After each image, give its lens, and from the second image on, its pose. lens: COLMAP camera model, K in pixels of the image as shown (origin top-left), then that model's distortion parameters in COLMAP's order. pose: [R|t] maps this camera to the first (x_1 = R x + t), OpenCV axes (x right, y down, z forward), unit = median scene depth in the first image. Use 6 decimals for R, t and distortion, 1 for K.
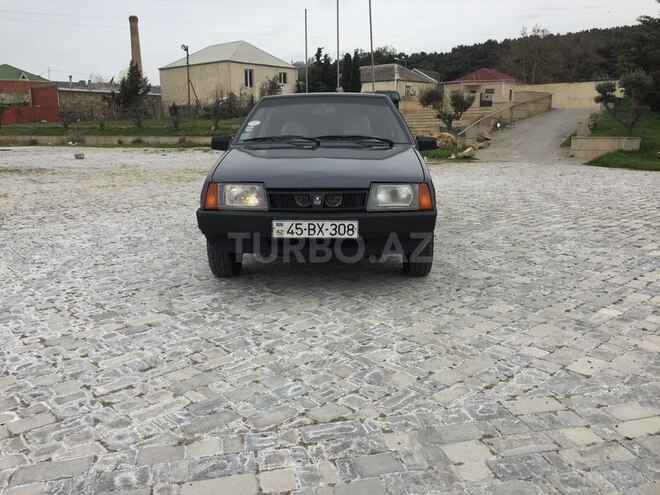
lens RADIAL K [[554.3, 0, 330.0], [0, 554.3, 247.5], [0, 0, 1]] dist [0.006907, 0.001538]
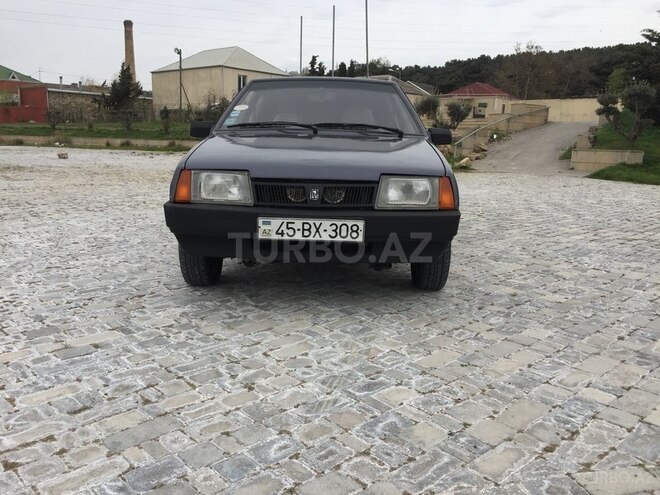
lens RADIAL K [[554.3, 0, 330.0], [0, 554.3, 247.5], [0, 0, 1]] dist [0.006907, 0.001538]
pose [[0.999519, 0.024755, 0.018705, -0.009400], [-0.024411, 0.999533, -0.018386, 0.005019], [-0.019151, 0.017921, 0.999656, 0.138978]]
